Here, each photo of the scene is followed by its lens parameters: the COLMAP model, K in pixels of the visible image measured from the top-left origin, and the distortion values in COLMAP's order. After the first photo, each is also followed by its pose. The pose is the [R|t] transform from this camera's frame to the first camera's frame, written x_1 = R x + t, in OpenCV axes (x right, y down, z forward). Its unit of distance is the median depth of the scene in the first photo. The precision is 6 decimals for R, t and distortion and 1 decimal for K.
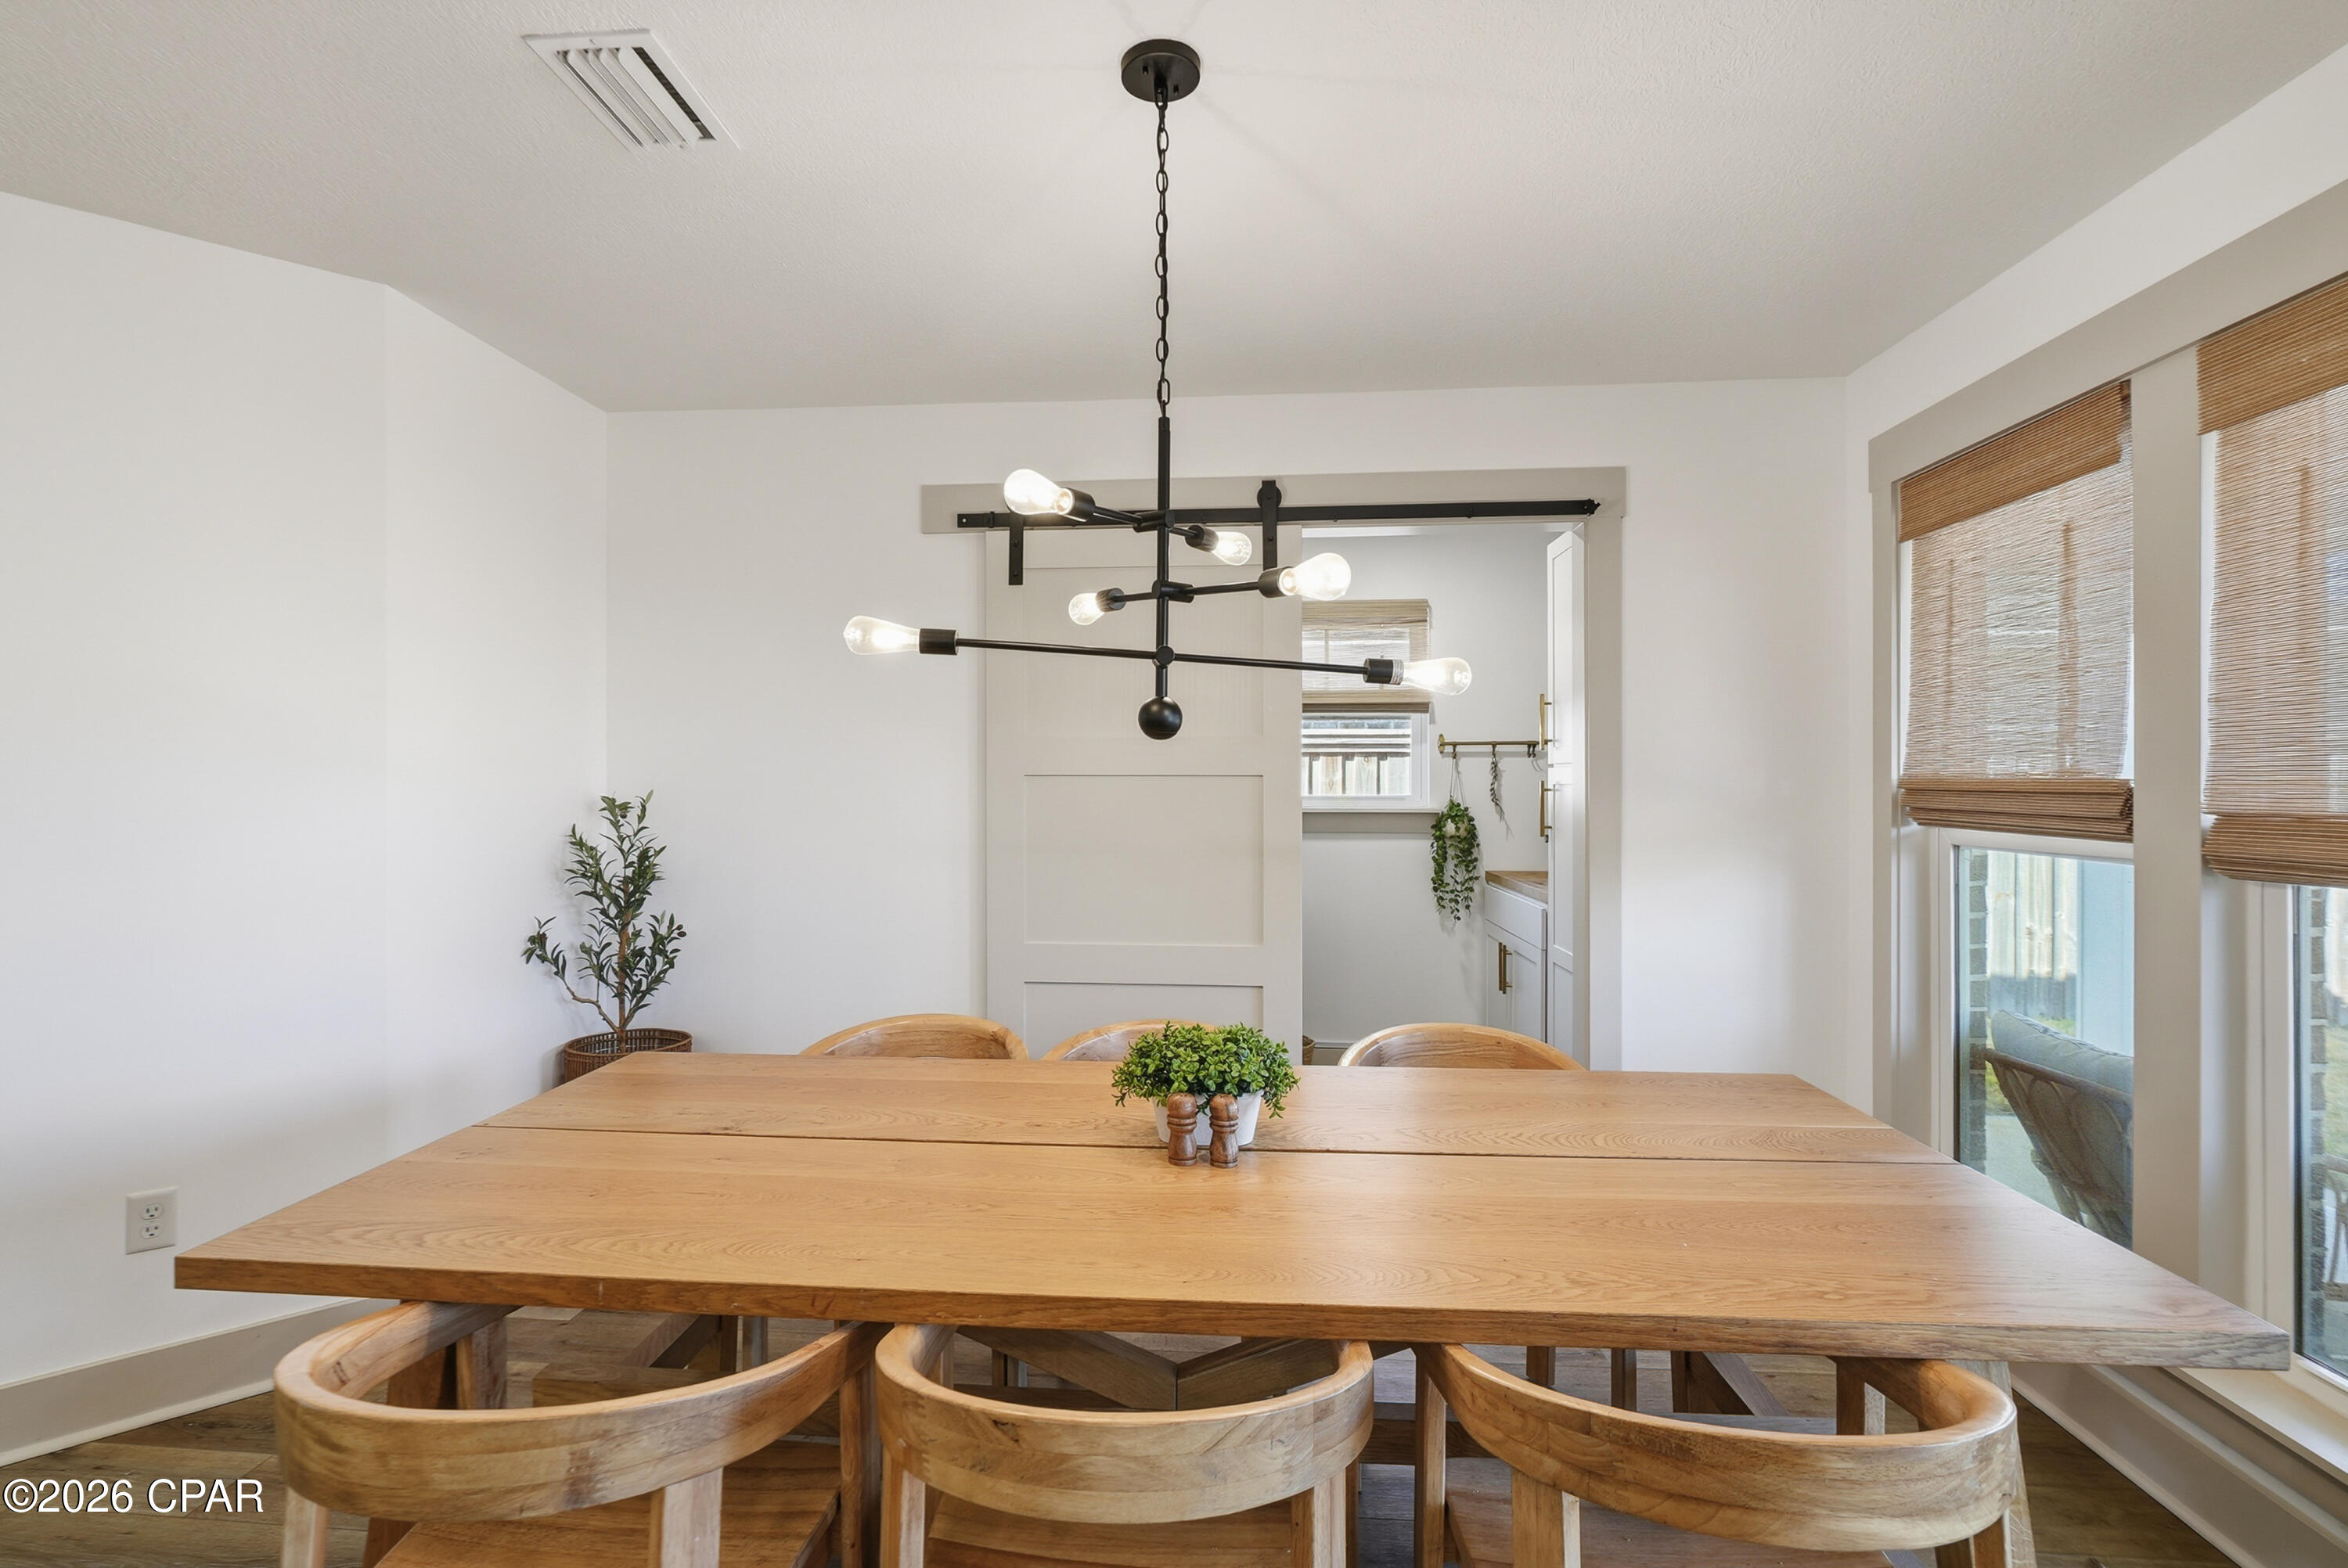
lens RADIAL K [[1081.5, 0, 1163.7], [0, 1081.5, 775.9], [0, 0, 1]] dist [-0.016777, 0.006962]
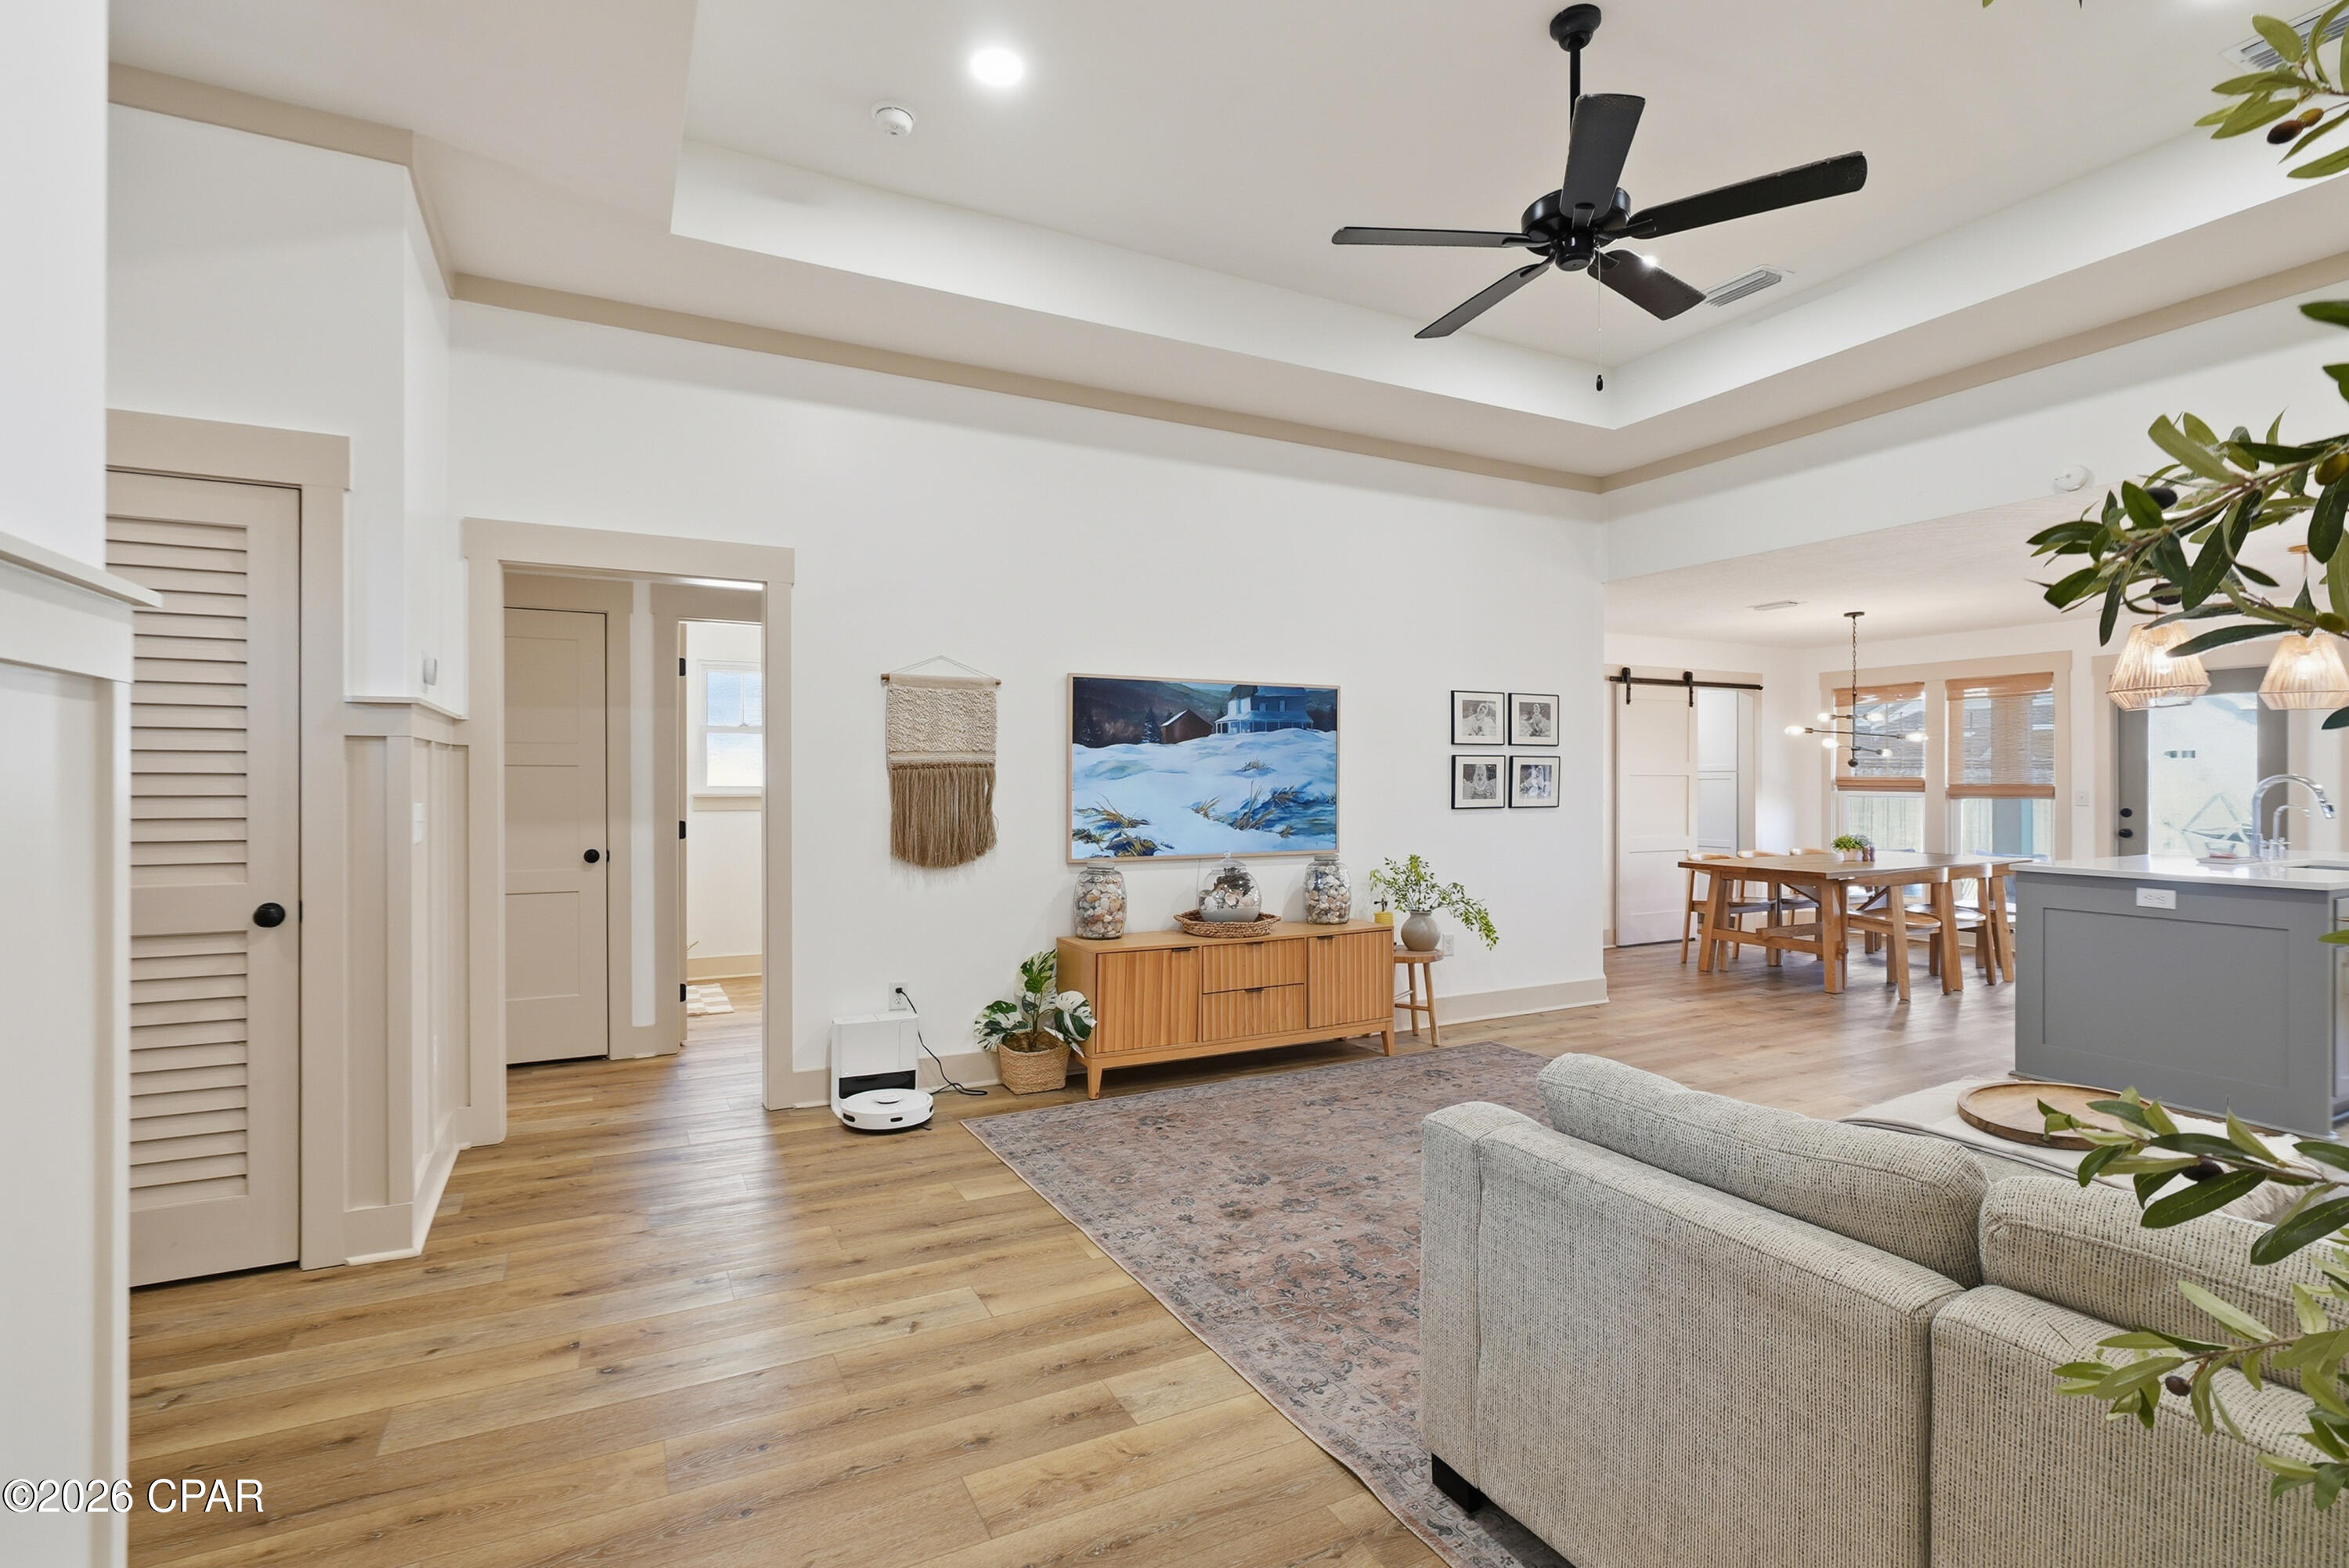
lens RADIAL K [[1082.0, 0, 1149.8], [0, 1082.0, 793.3], [0, 0, 1]] dist [-0.016777, 0.006962]
pose [[0.864714, -0.005528, 0.502233, -2.447517], [-0.003907, 0.999835, 0.017731, 0.001574], [-0.502249, -0.017295, 0.864550, -0.711558]]
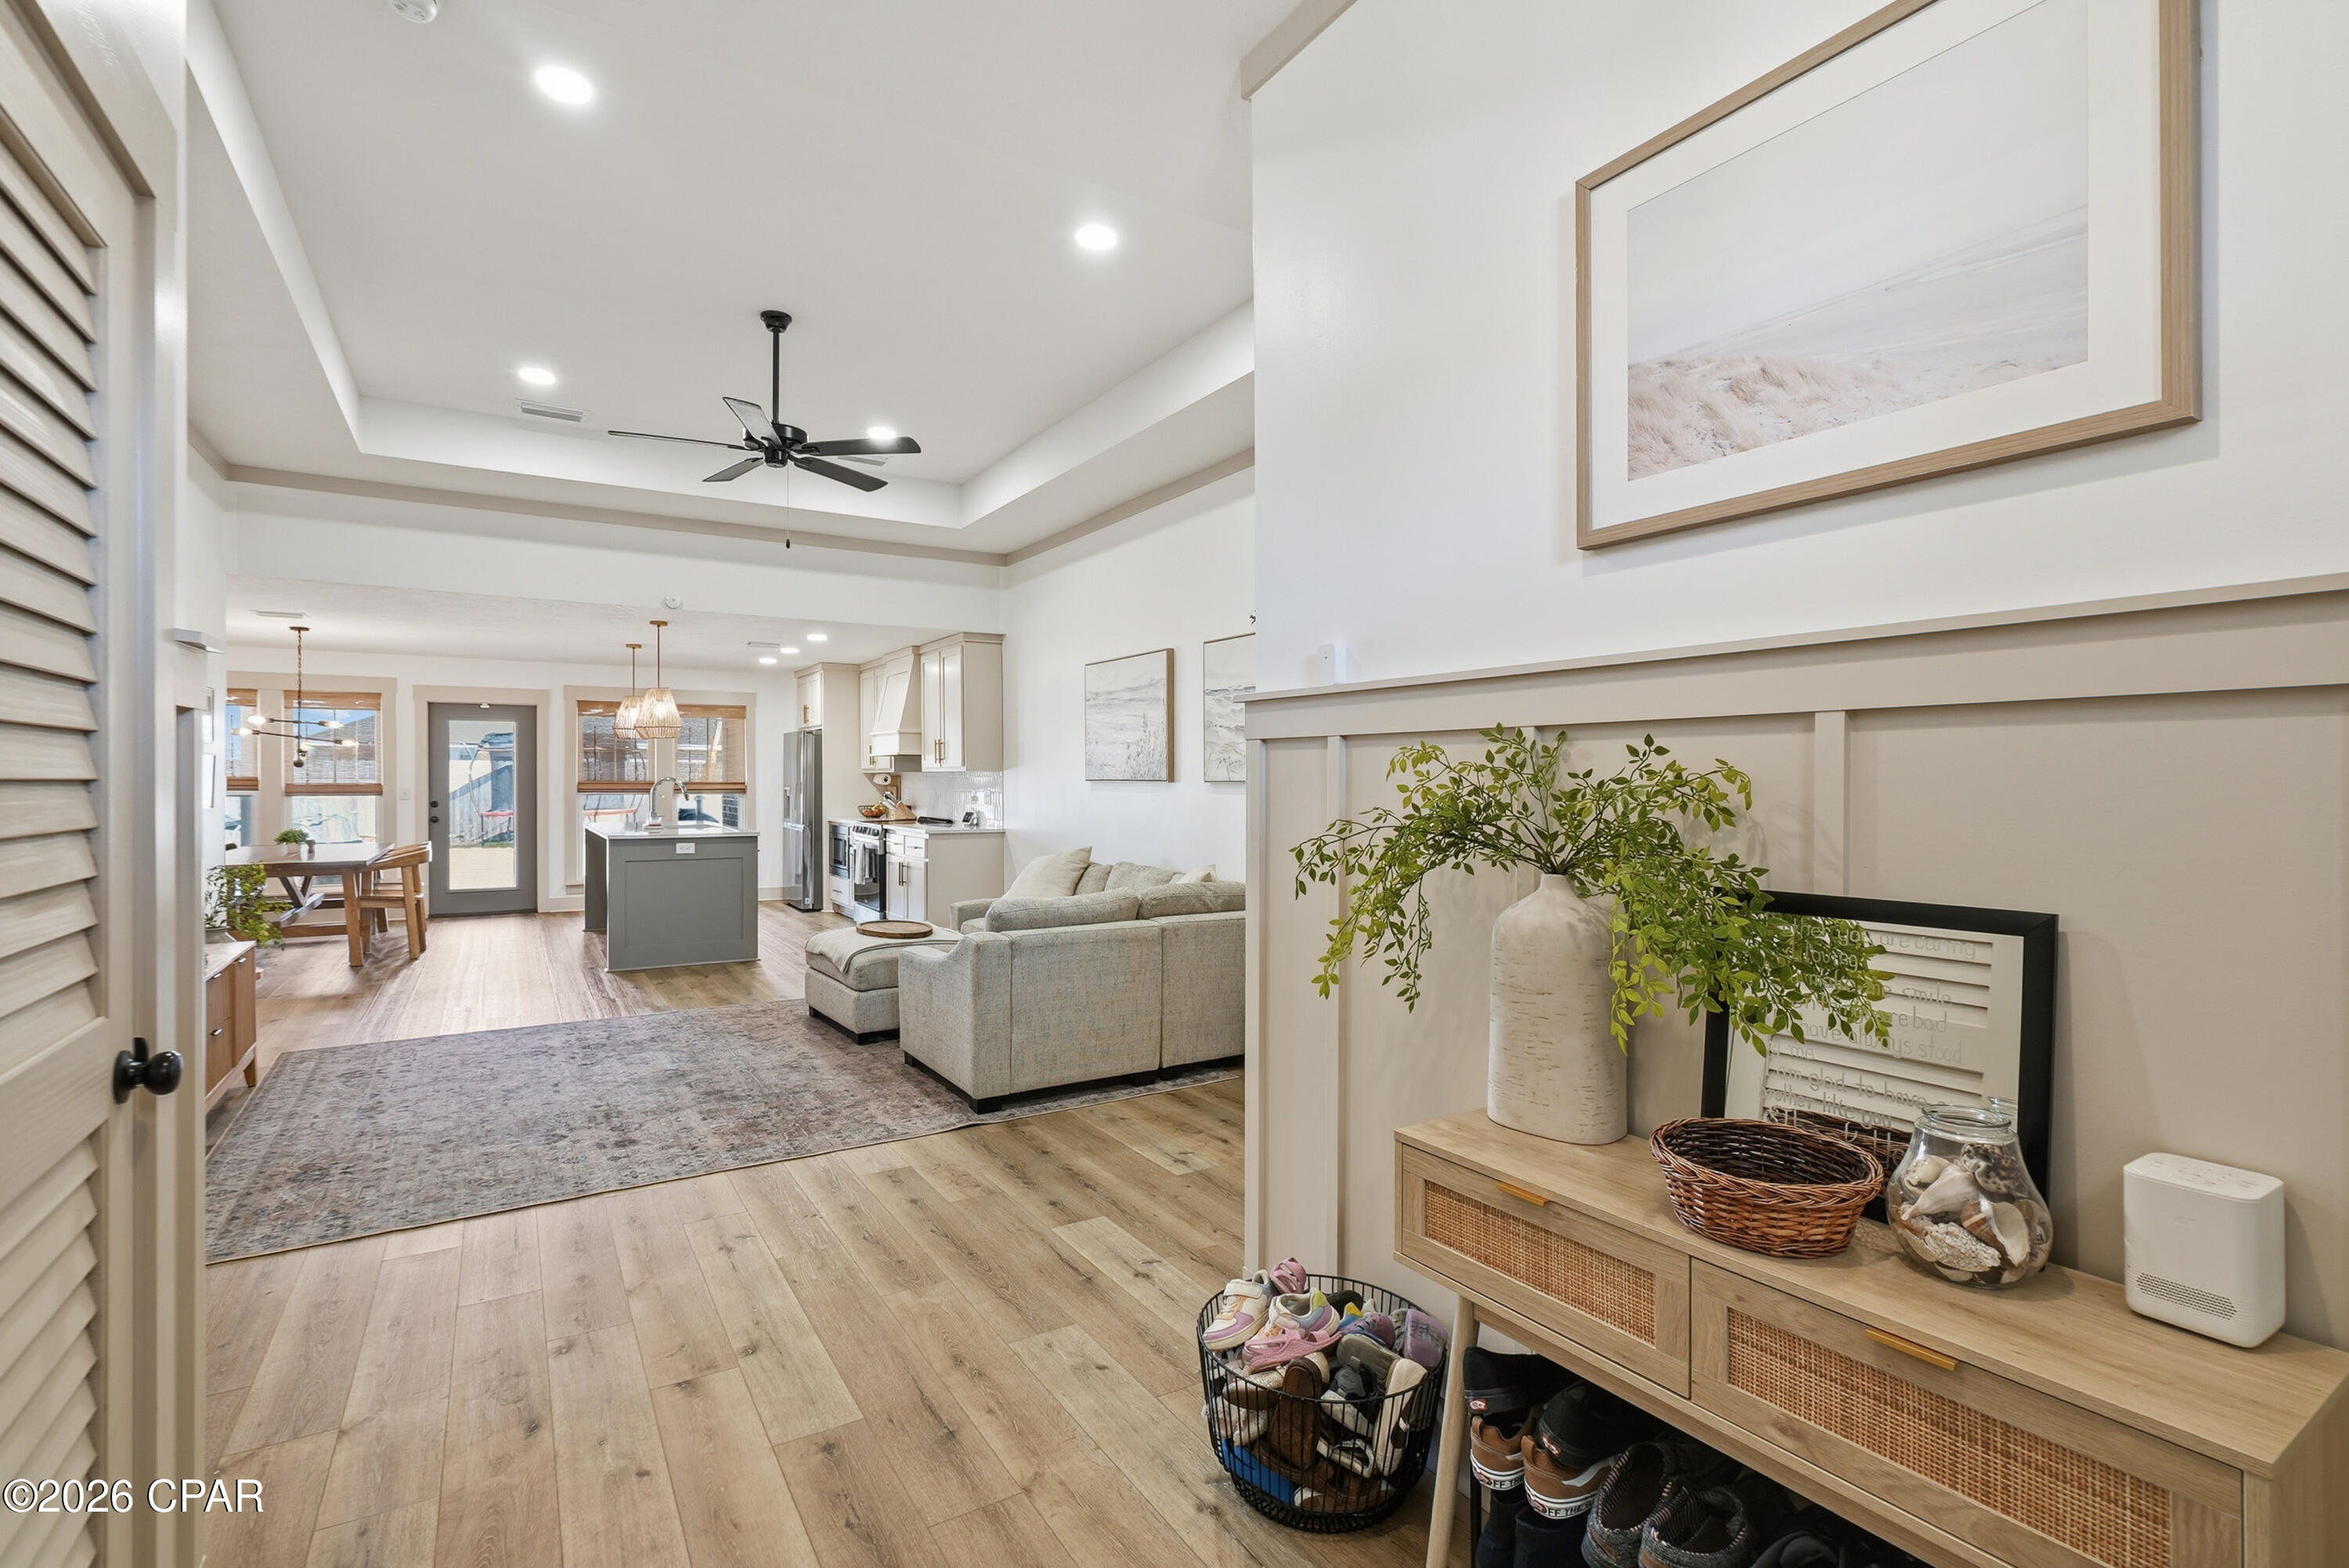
lens RADIAL K [[1082.0, 0, 1158.5], [0, 1082.0, 780.8], [0, 0, 1]] dist [-0.016777, 0.006962]
pose [[-0.573885, -0.000710, 0.818936, -3.199127], [-0.007200, 0.999965, -0.004179, 0.007371], [-0.818904, -0.008295, -0.573870, 0.315678]]
